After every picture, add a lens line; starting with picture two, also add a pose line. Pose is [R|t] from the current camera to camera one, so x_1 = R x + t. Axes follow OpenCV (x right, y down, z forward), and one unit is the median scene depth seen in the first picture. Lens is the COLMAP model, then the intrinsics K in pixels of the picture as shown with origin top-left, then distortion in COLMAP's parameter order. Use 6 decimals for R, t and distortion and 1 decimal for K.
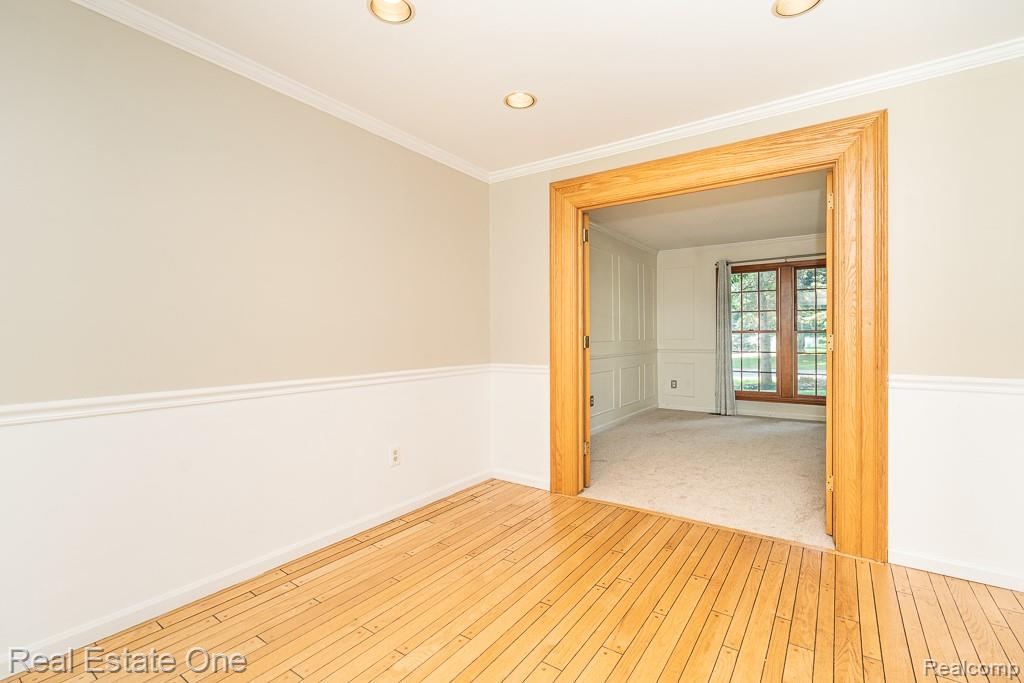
lens RADIAL K [[457.9, 0, 516.5], [0, 457.9, 352.5], [0, 0, 1]] dist [-0.000824, -0.000157]
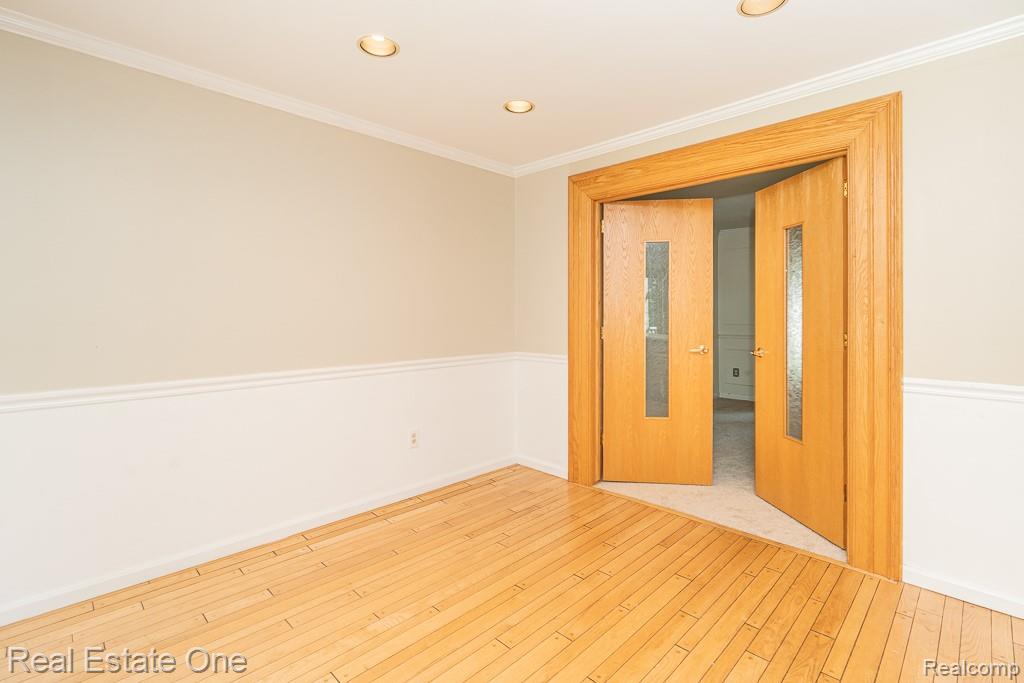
lens RADIAL K [[468.5, 0, 515.3], [0, 468.5, 330.6], [0, 0, 1]] dist [-0.001696, 0.000362]
pose [[0.985550, 0.008306, -0.169178, 0.194648], [-0.008389, 0.999965, 0.000225, -0.039402], [0.169174, 0.001198, 0.985585, -0.061391]]
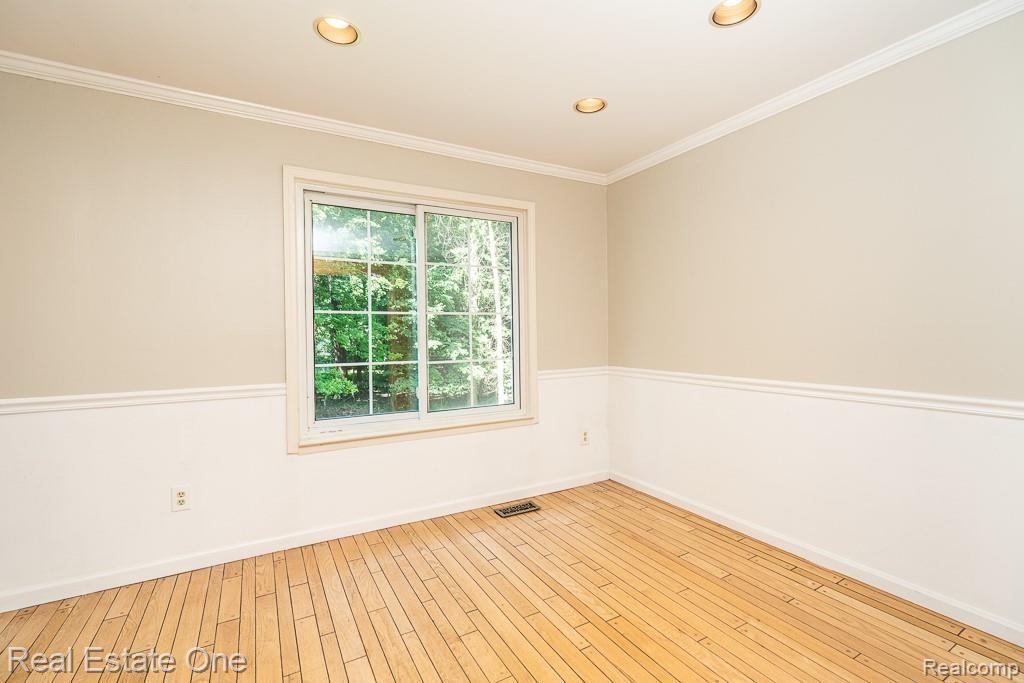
lens RADIAL K [[468.5, 0, 515.3], [0, 468.5, 330.6], [0, 0, 1]] dist [-0.001696, 0.000362]
pose [[-0.436546, 0.017019, -0.899521, 0.665286], [-0.004842, 0.999762, 0.021266, -0.075634], [0.899669, 0.013639, -0.436360, 0.762898]]
